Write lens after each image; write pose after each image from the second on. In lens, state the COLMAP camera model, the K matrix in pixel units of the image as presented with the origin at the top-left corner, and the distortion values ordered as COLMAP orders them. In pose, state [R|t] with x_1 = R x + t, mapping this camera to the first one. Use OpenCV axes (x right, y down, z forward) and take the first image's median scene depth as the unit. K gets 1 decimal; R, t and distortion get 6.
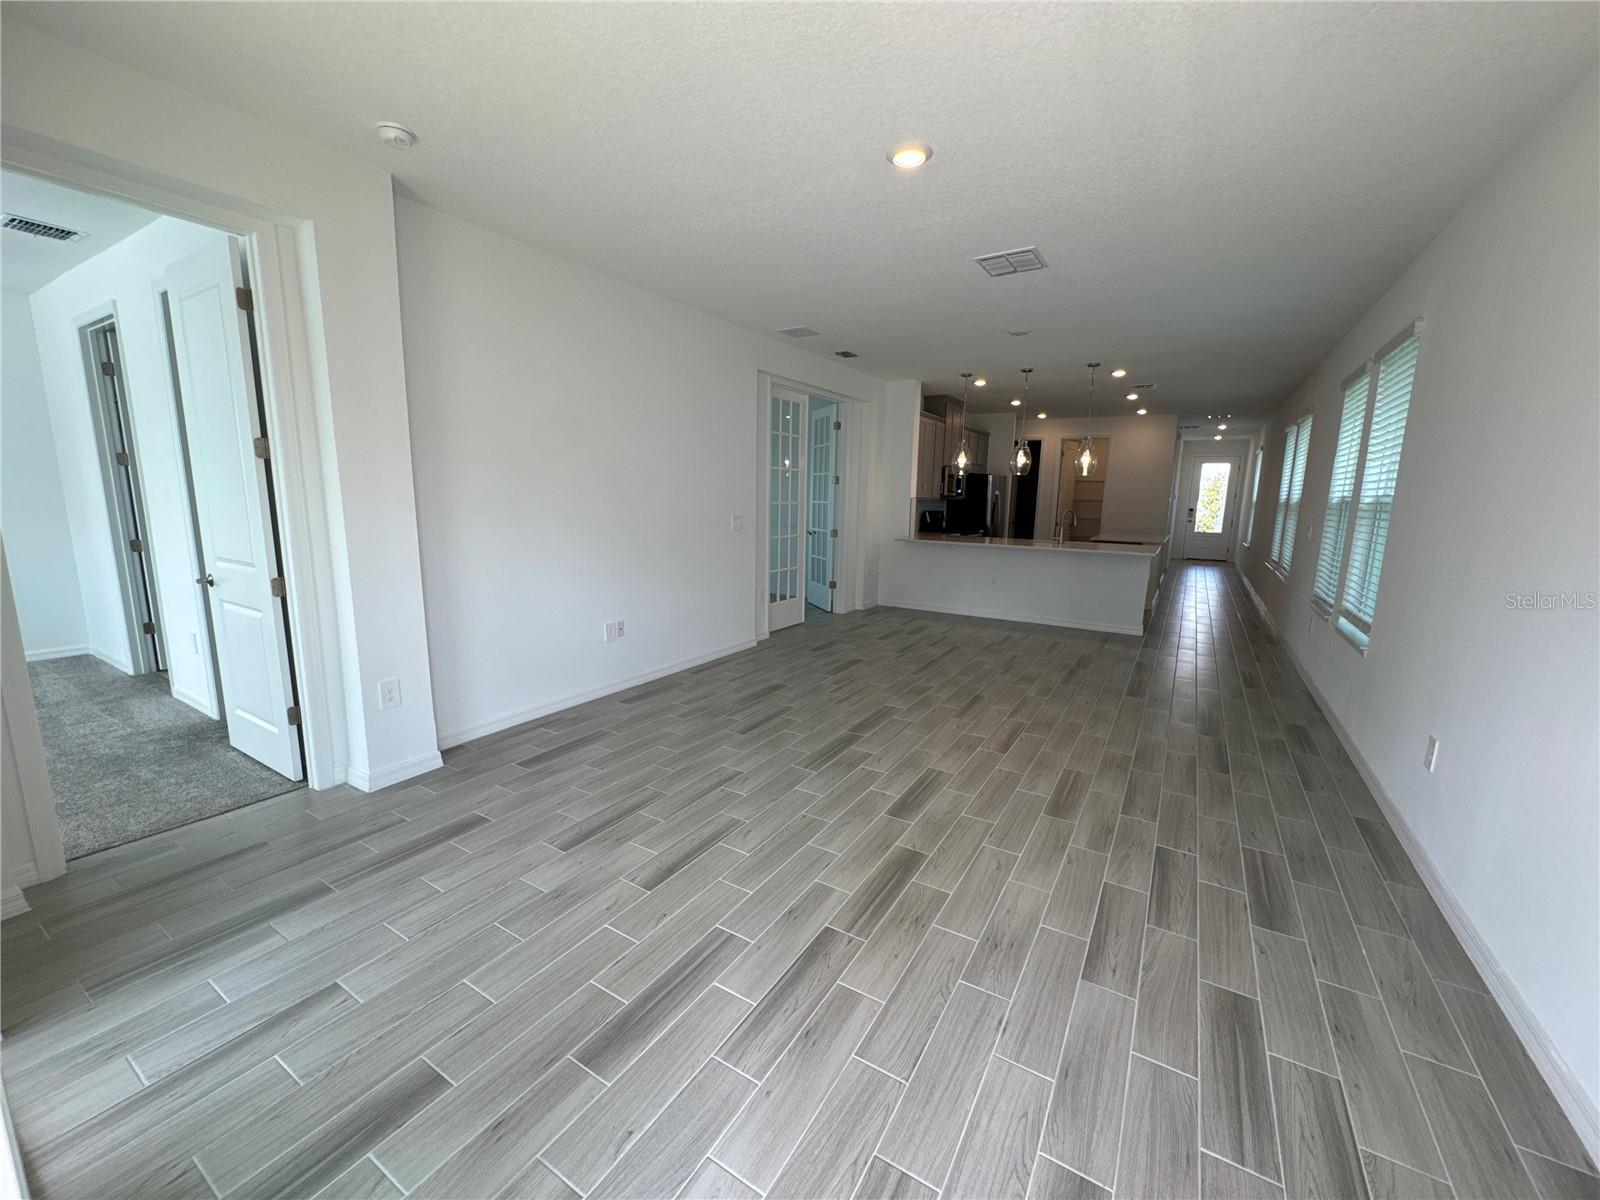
lens RADIAL K [[638.6, 0, 798.8], [0, 638.6, 602.0], [0, 0, 1]] dist [-0.002279, 0.000304]
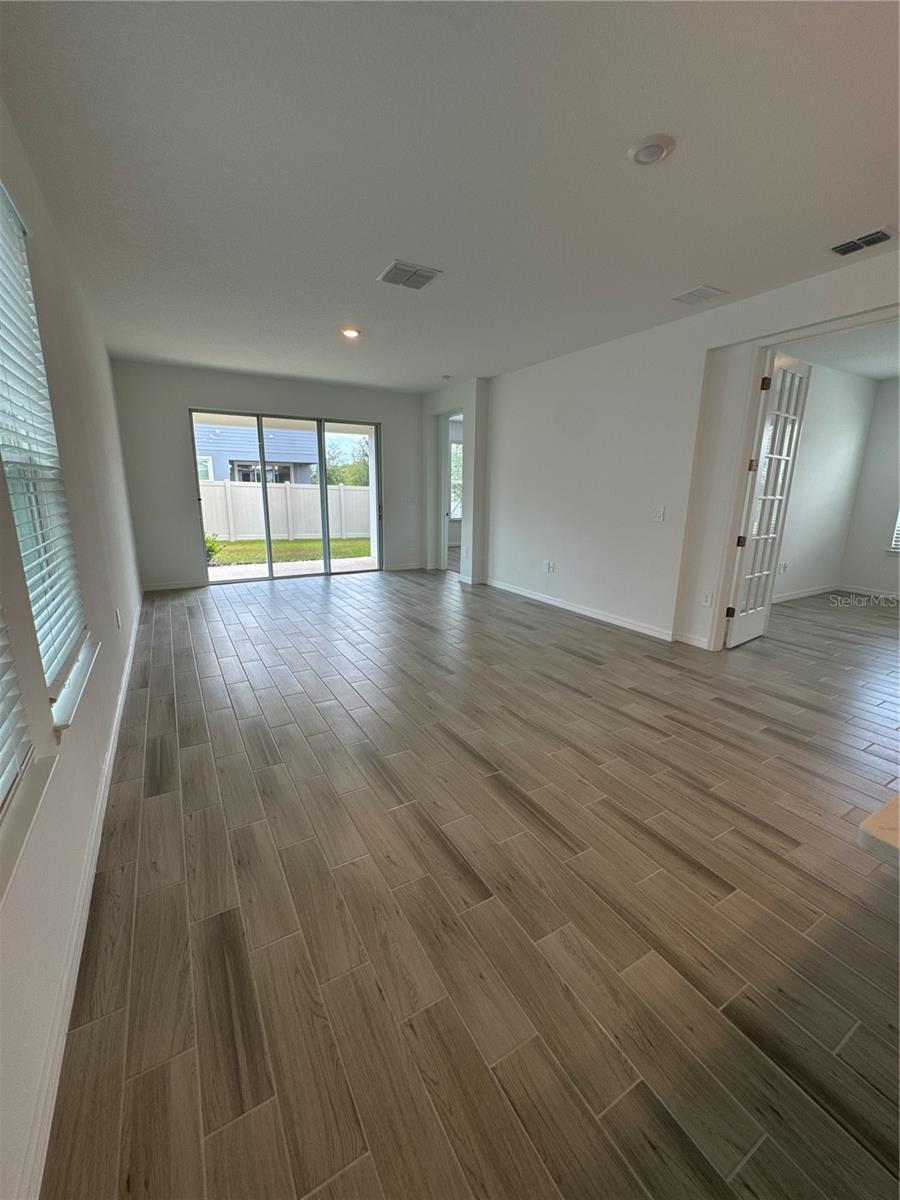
lens RADIAL K [[478.9, 0, 451.9], [0, 478.9, 599.8], [0, 0, 1]] dist [-0.002279, 0.000304]
pose [[-0.469570, 0.178267, -0.864711, 0.966770], [-0.170437, 0.942678, 0.286895, -0.197575], [0.866288, 0.282096, -0.412270, 1.329989]]
